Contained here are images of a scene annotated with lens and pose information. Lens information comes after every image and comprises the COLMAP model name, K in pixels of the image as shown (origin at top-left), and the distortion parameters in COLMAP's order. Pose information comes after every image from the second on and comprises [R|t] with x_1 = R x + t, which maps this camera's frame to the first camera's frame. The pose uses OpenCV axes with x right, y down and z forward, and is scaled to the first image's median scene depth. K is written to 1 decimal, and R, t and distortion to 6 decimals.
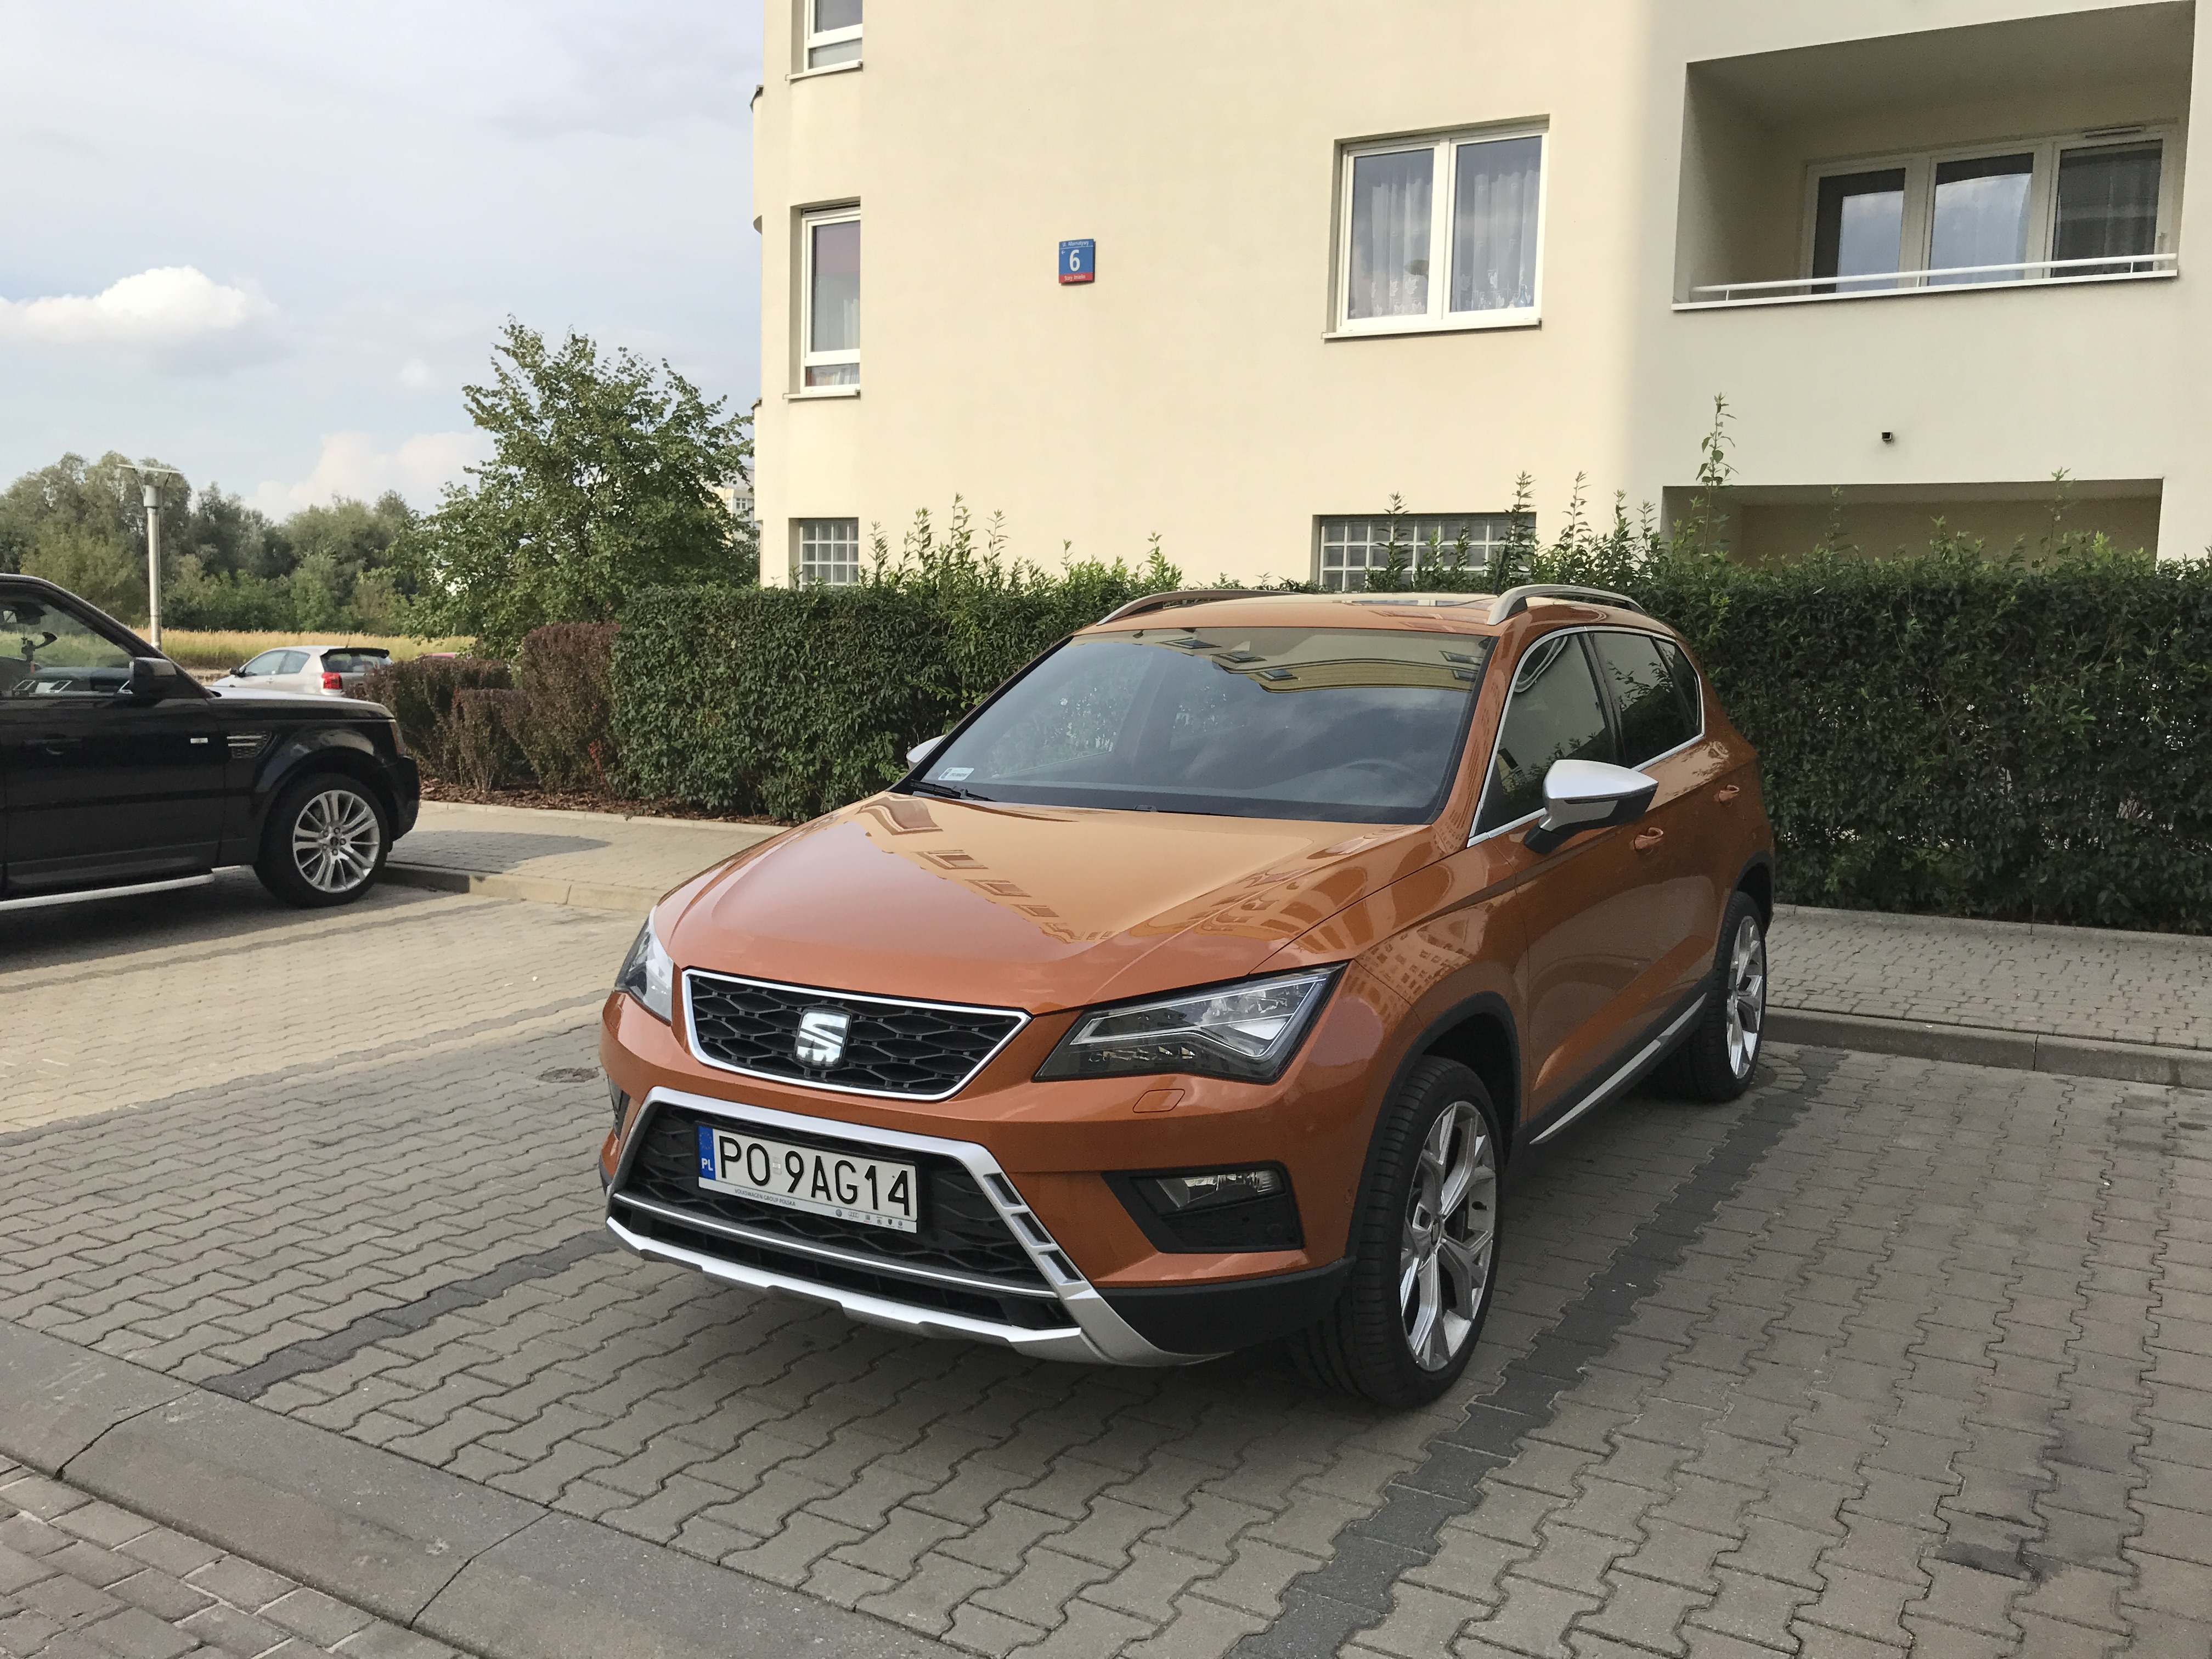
lens RADIAL K [[1825.5, 0, 1107.9], [0, 1825.5, 852.1], [0, 0, 1]] dist [0.022487, -0.023952]
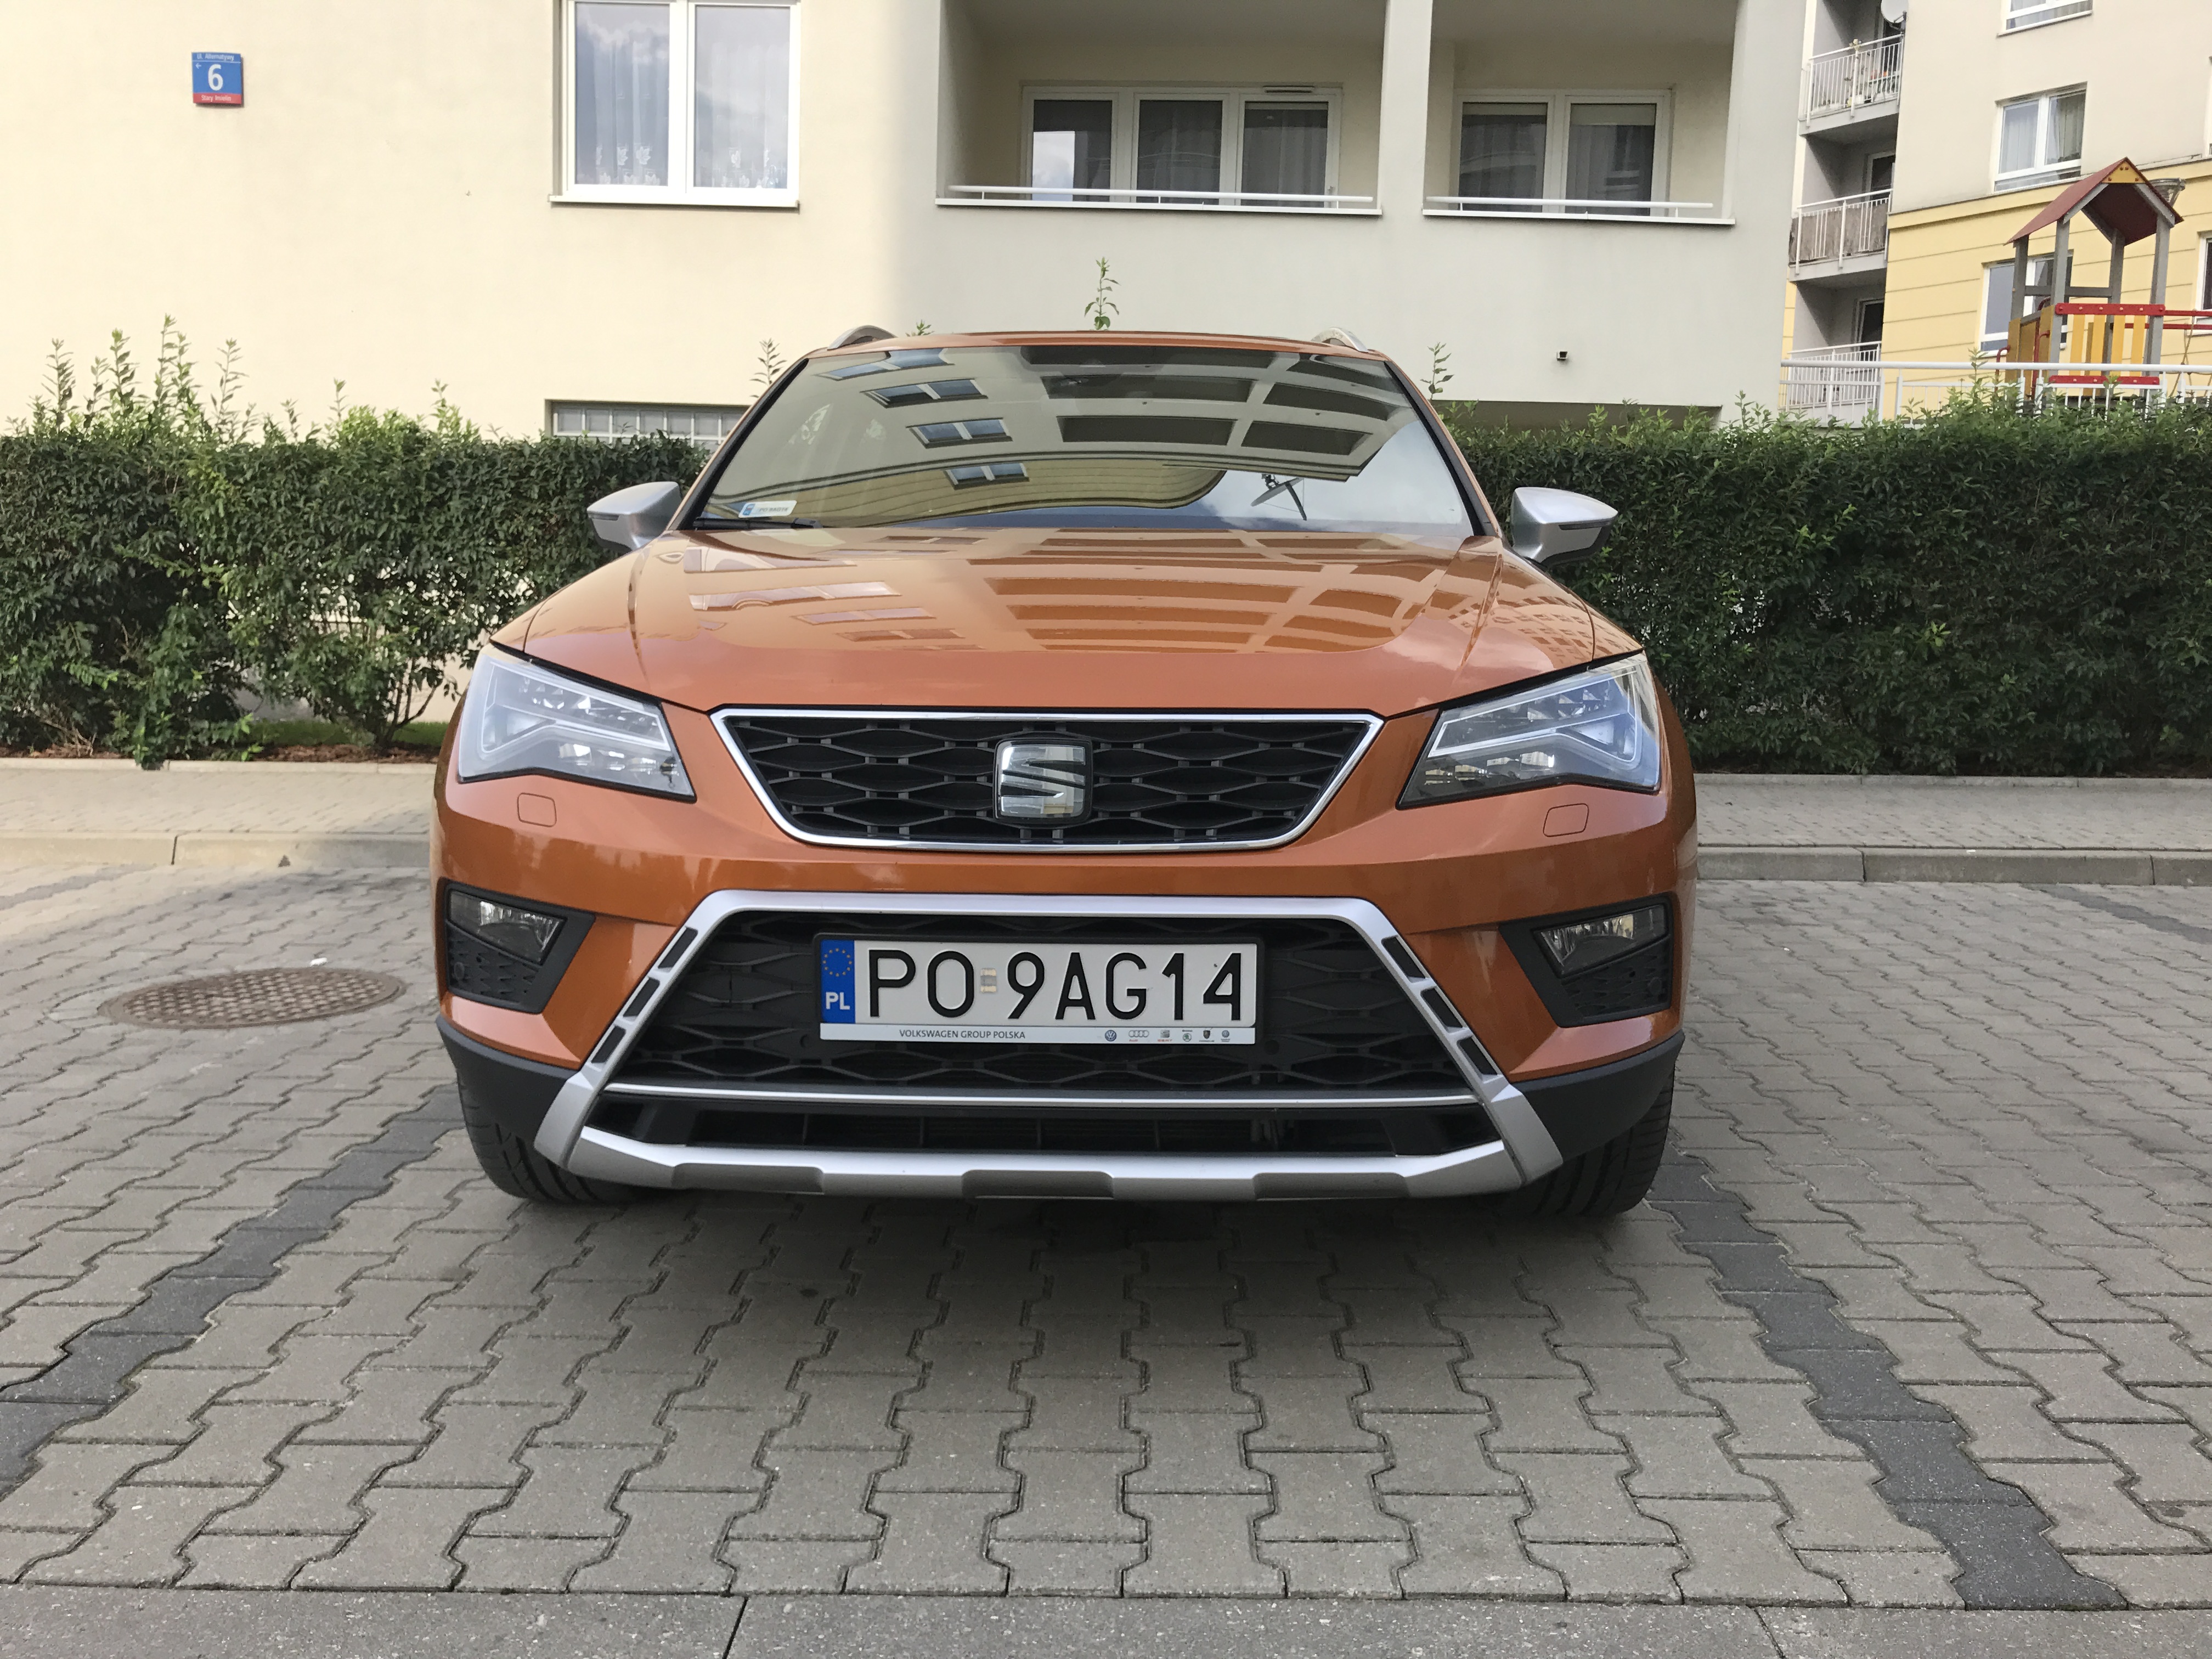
lens RADIAL K [[1825.5, 0, 1106.8], [0, 1825.5, 814.7], [0, 0, 1]] dist [0.022487, -0.023952]
pose [[0.865110, -0.051417, 0.498940, -0.464352], [0.054871, 0.998463, 0.007755, 0.110504], [-0.498572, 0.020669, 0.866602, 0.420868]]
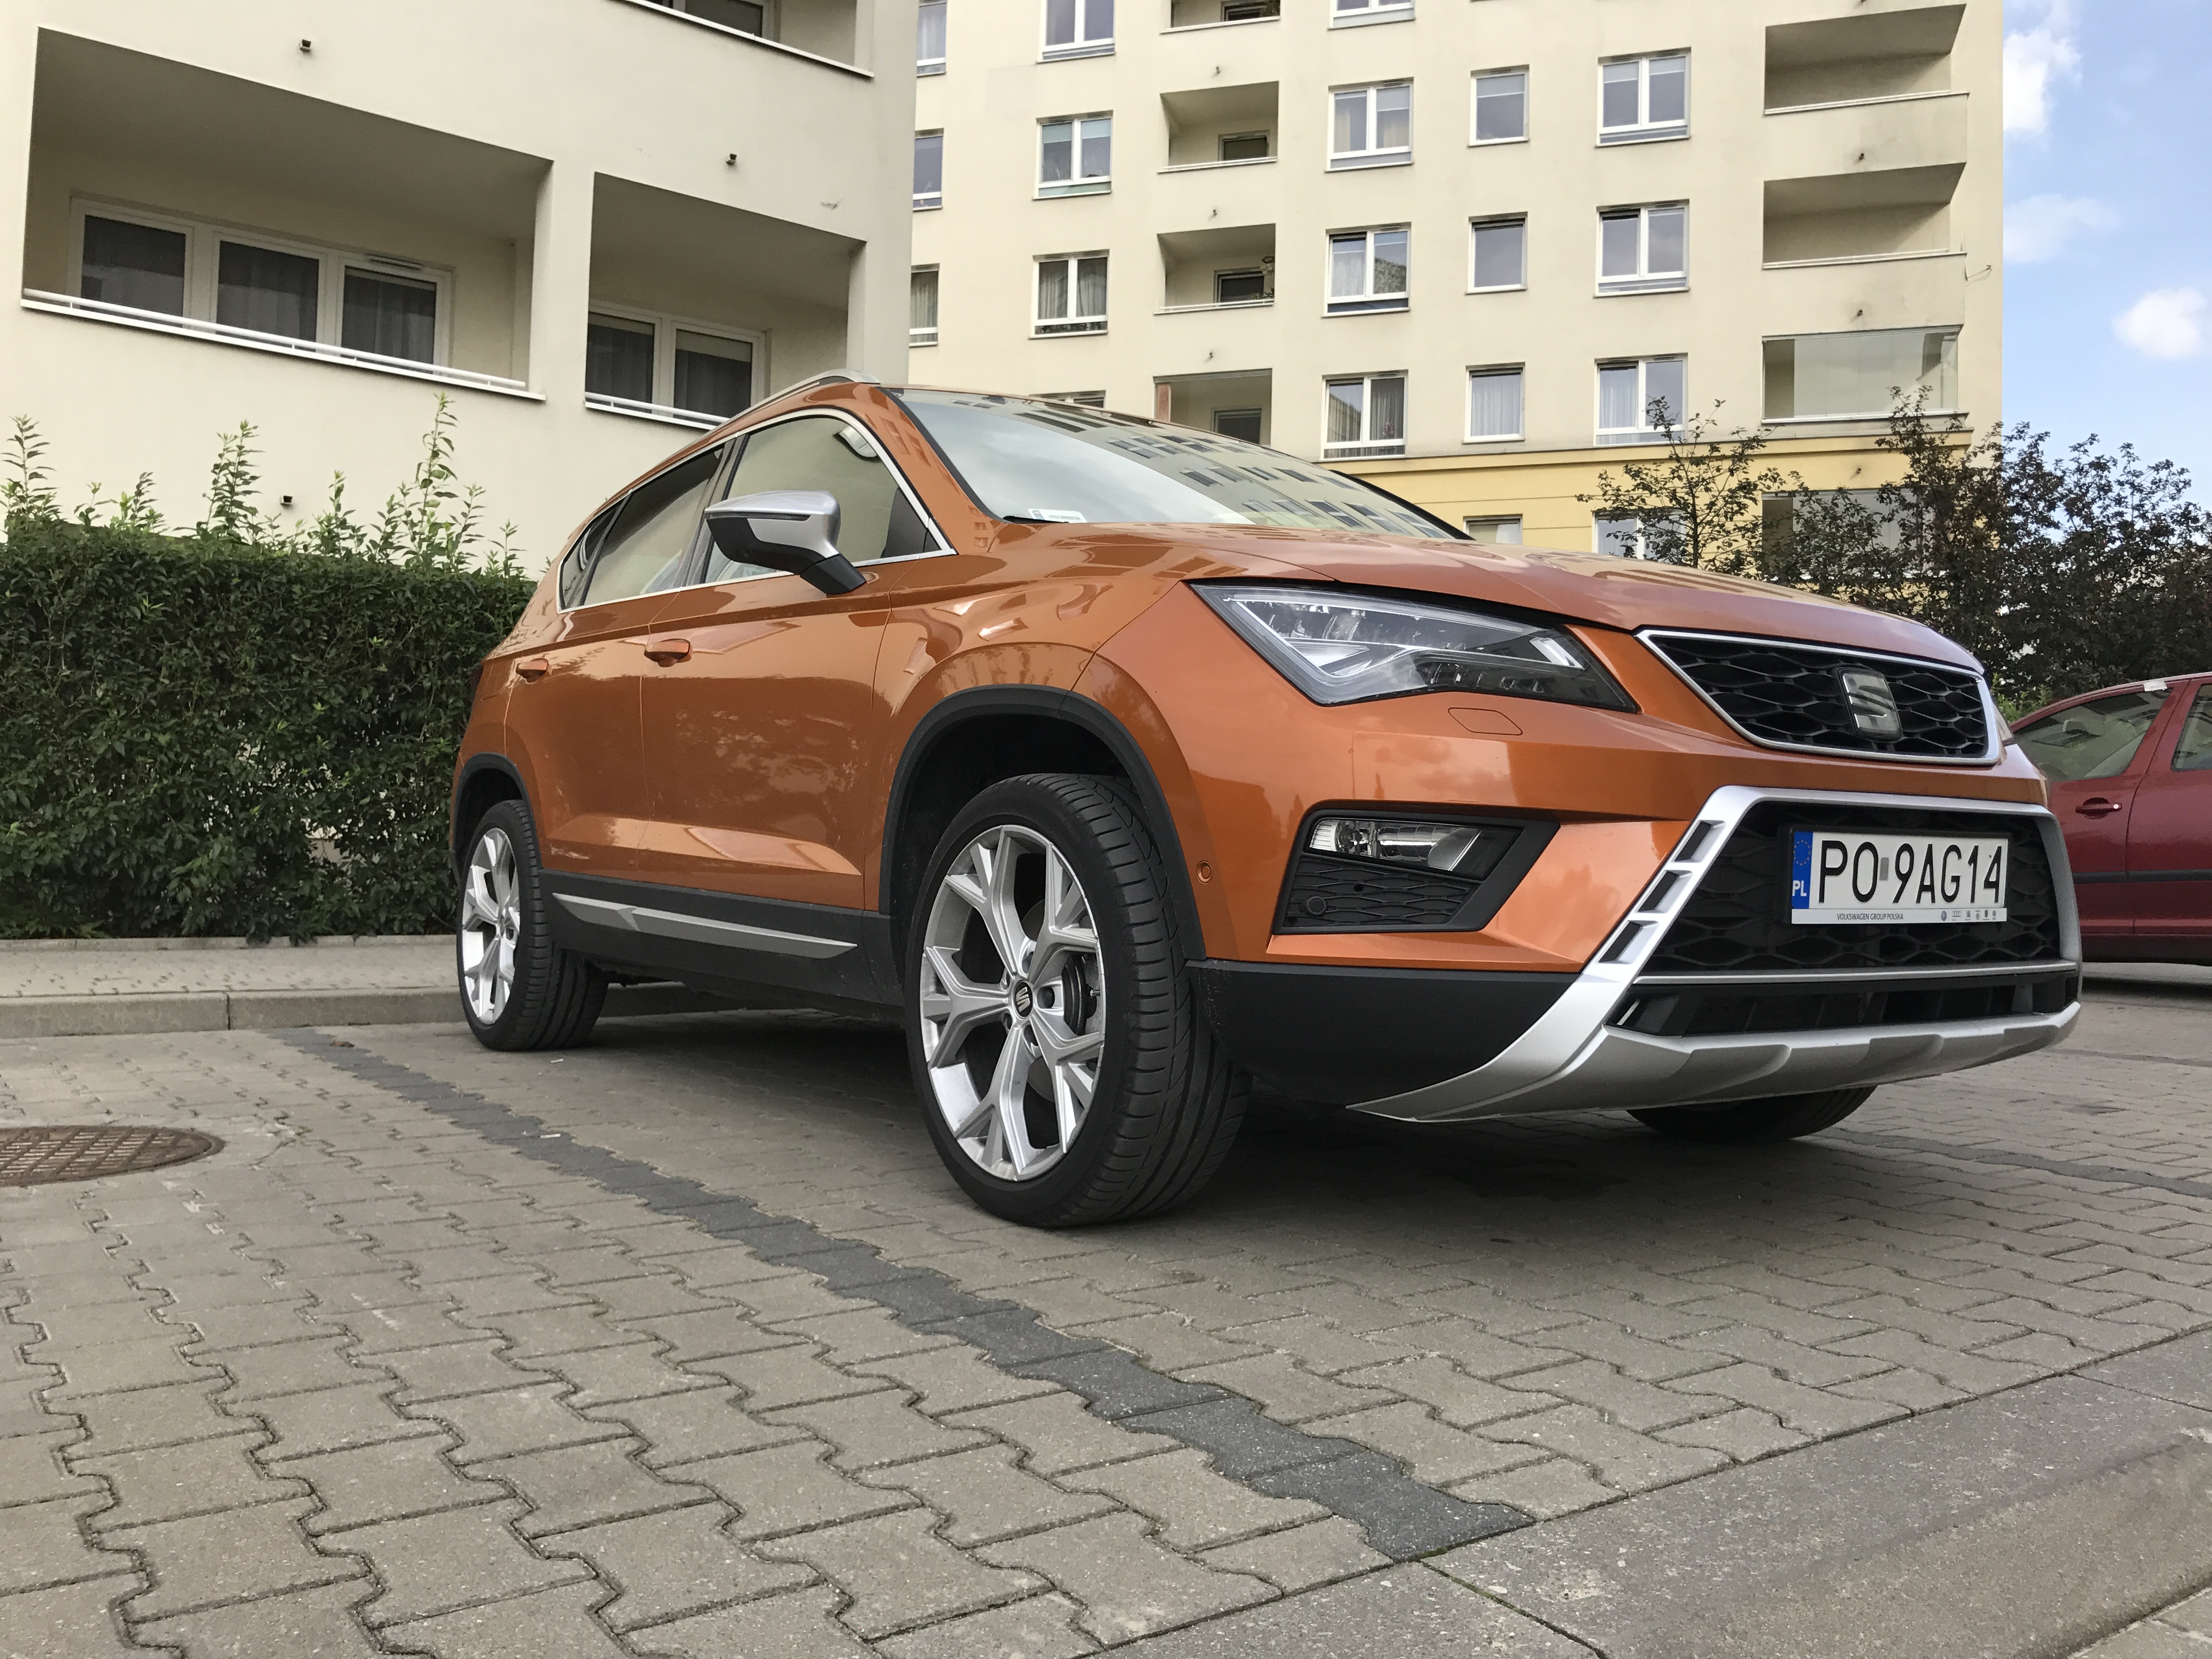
lens RADIAL K [[1825.5, 0, 1100.2], [0, 1825.5, 826.4], [0, 0, 1]] dist [0.022487, -0.023952]
pose [[0.400770, 0.026382, 0.915799, -0.992725], [0.096841, 0.992766, -0.070978, 0.176749], [-0.911046, 0.117133, 0.395315, 0.996372]]
